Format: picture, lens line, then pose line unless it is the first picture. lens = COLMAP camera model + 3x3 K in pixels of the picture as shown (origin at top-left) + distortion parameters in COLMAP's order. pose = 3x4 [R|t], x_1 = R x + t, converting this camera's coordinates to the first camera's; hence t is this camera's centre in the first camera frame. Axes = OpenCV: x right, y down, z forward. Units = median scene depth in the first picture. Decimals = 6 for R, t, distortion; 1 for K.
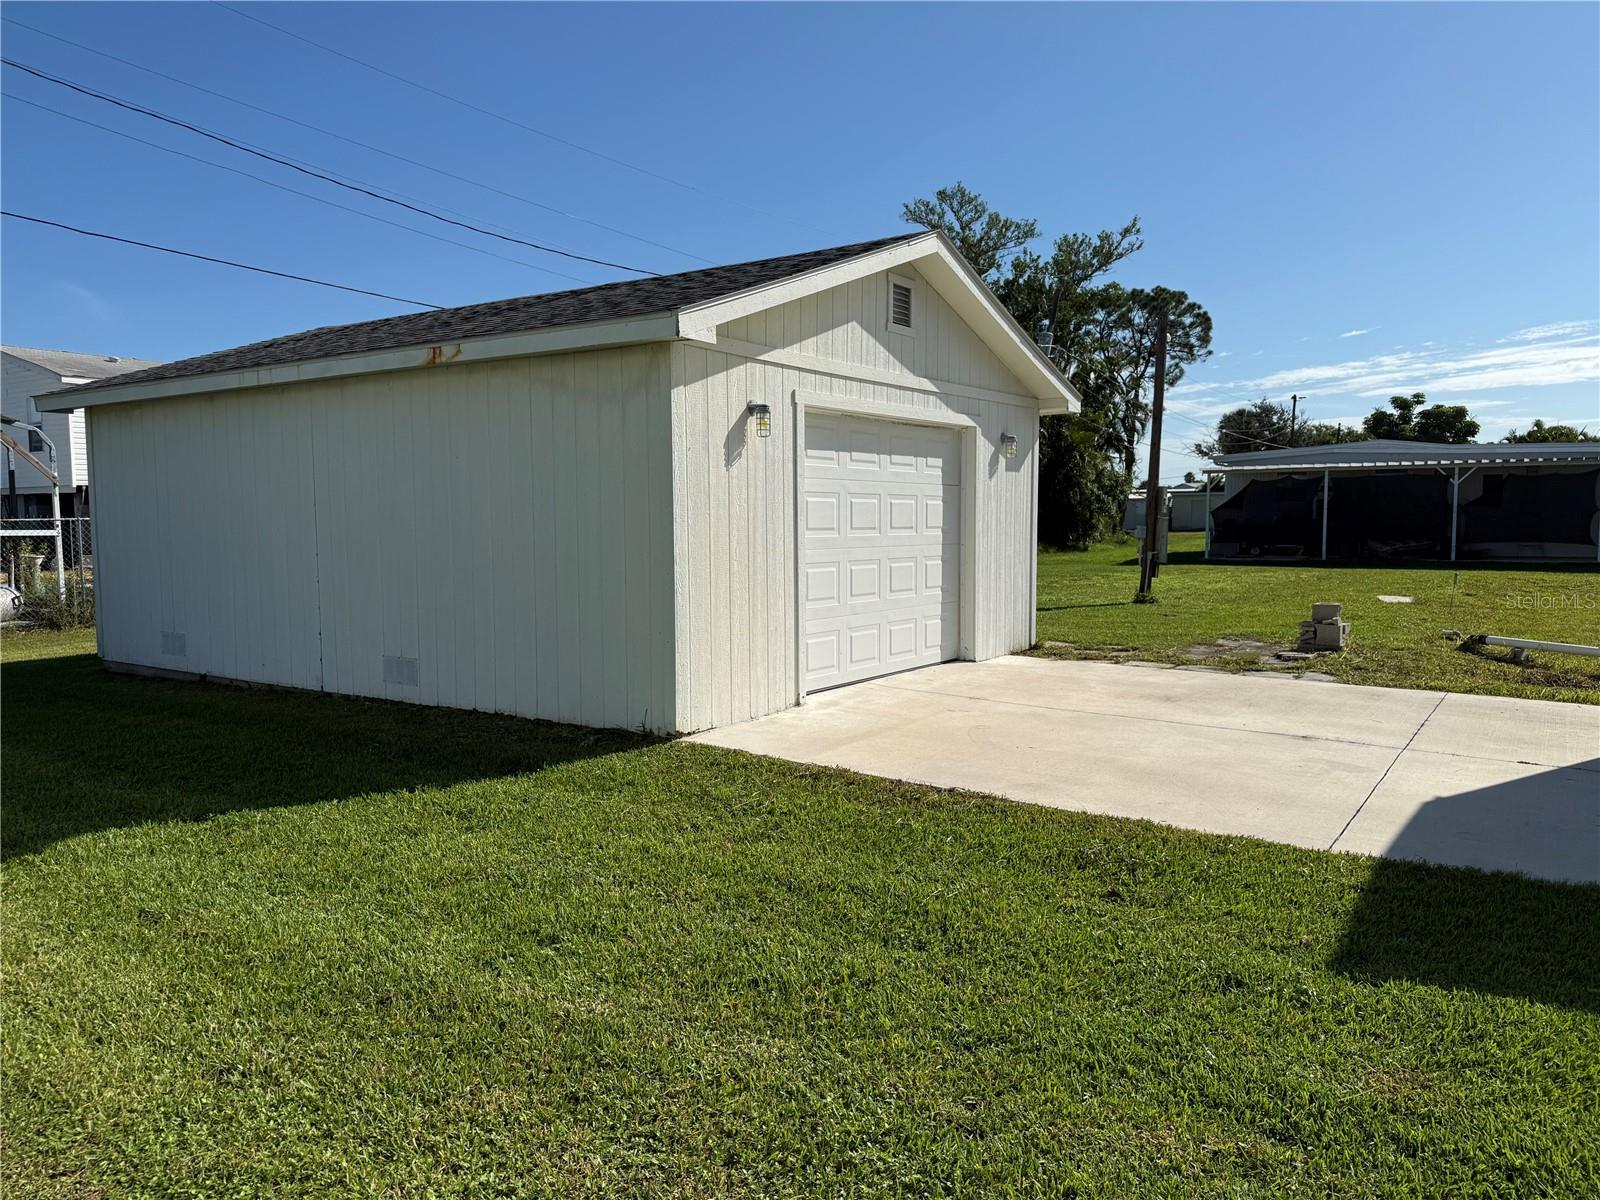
lens RADIAL K [[1117.4, 0, 800.1], [0, 1117.4, 603.3], [0, 0, 1]] dist [-0.001799, -0.003753]
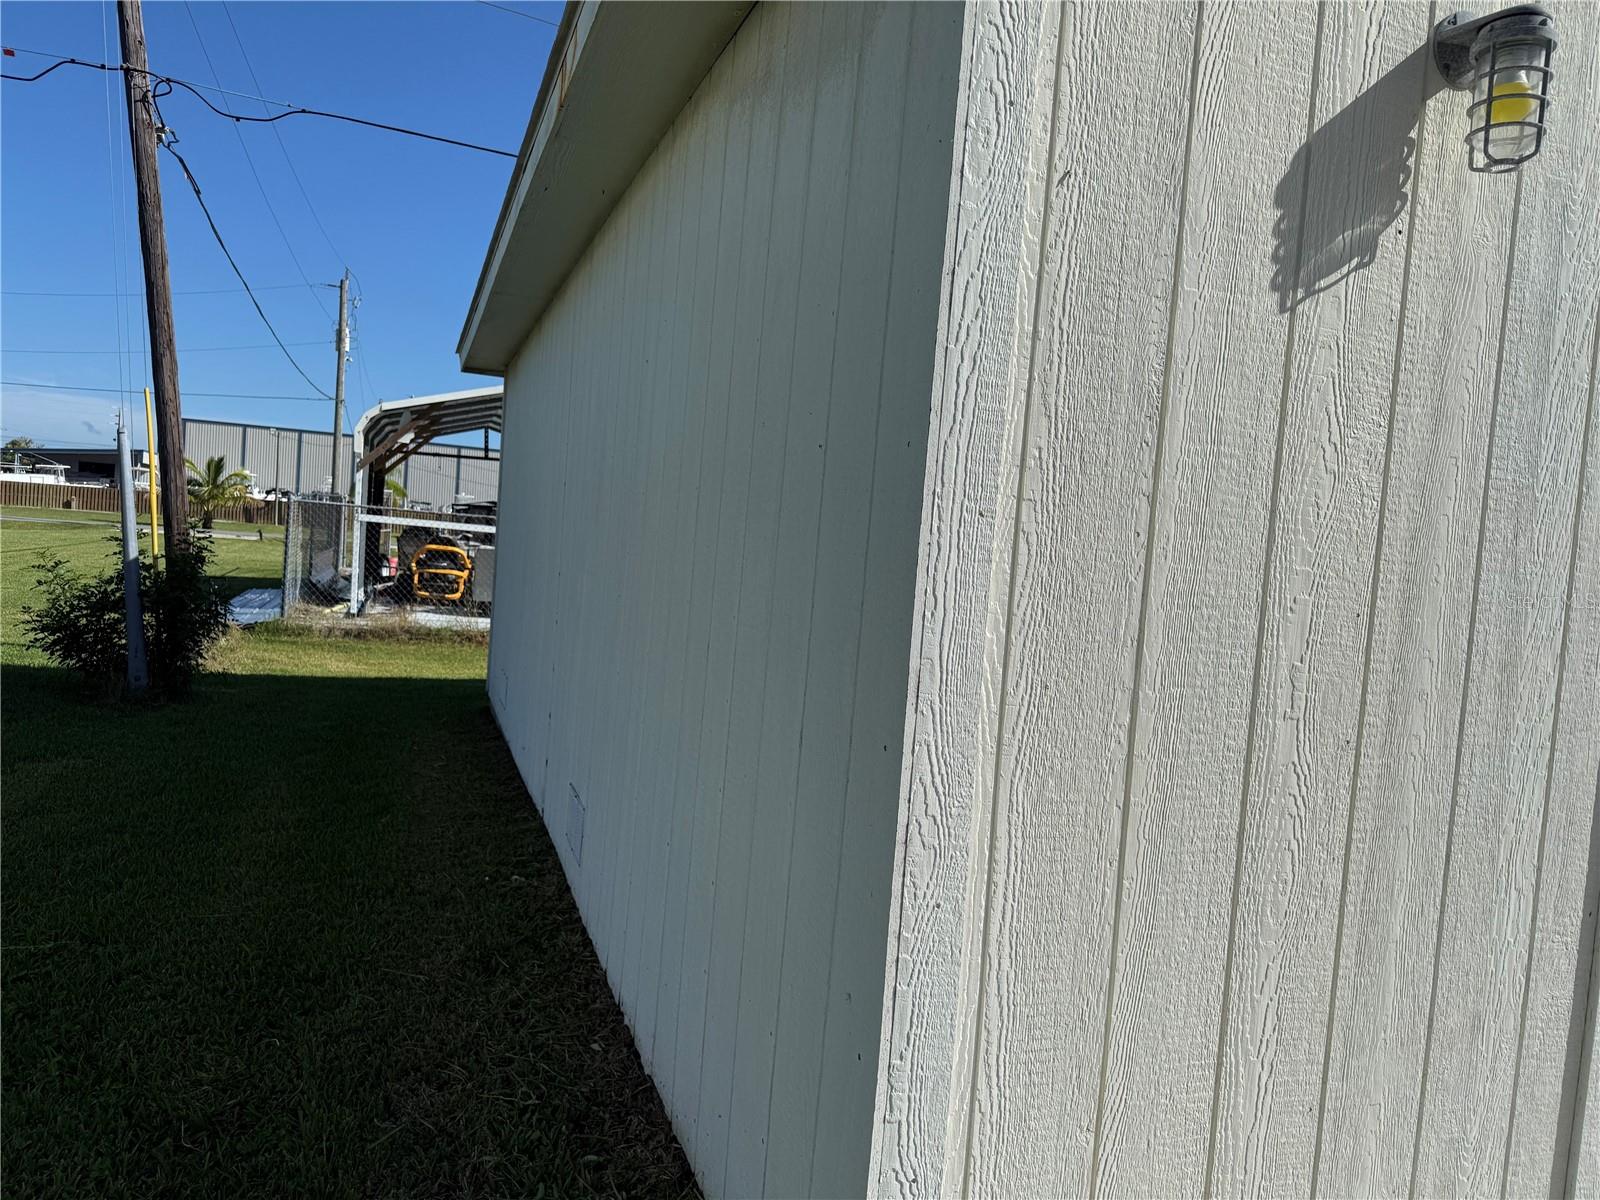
lens RADIAL K [[1117.4, 0, 789.5], [0, 1117.4, 606.2], [0, 0, 1]] dist [-0.001799, -0.003753]
pose [[0.803350, 0.096395, -0.587654, -0.008437], [-0.123309, 0.992351, -0.005791, -0.046340], [0.582601, 0.077116, 0.809091, 0.748741]]
